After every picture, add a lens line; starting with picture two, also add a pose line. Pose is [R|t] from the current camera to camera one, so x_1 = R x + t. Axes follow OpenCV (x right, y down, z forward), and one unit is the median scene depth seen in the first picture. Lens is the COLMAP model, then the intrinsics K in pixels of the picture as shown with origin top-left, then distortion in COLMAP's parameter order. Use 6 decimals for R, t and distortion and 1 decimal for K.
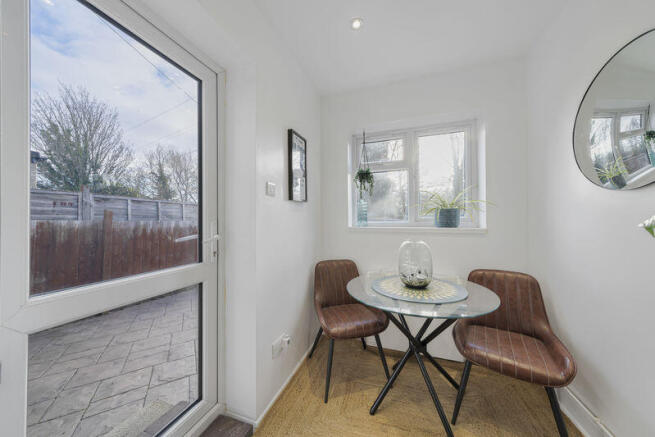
lens RADIAL K [[226.0, 0, 325.9], [0, 226.0, 218.5], [0, 0, 1]] dist [0.000463, 0.000017]
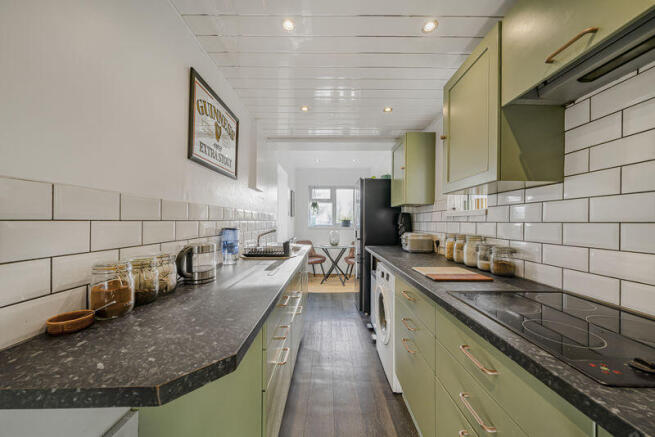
lens RADIAL K [[226.0, 0, 328.7], [0, 226.0, 219.9], [0, 0, 1]] dist [0.000463, 0.000017]
pose [[0.945814, -0.001927, 0.324704, -0.524213], [0.001251, 0.999997, 0.002291, -0.042548], [-0.324708, -0.001761, 0.945813, -1.461138]]
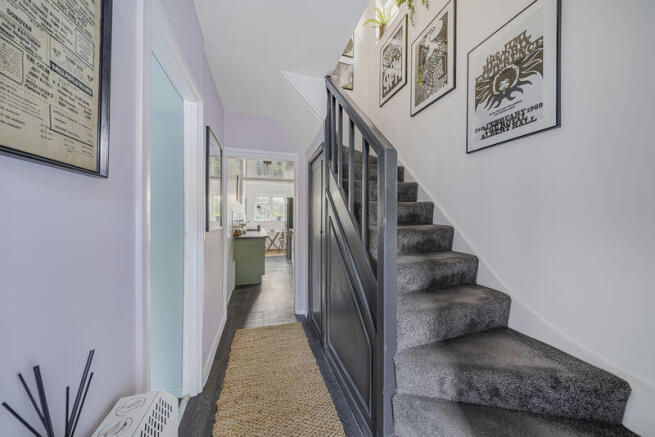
lens RADIAL K [[226.0, 0, 330.1], [0, 226.0, 219.3], [0, 0, 1]] dist [0.000463, 0.000017]
pose [[0.813475, 0.005618, 0.581572, -1.218062], [-0.009744, 0.999945, 0.003969, -0.016859], [-0.581518, -0.008896, 0.813485, -3.147502]]
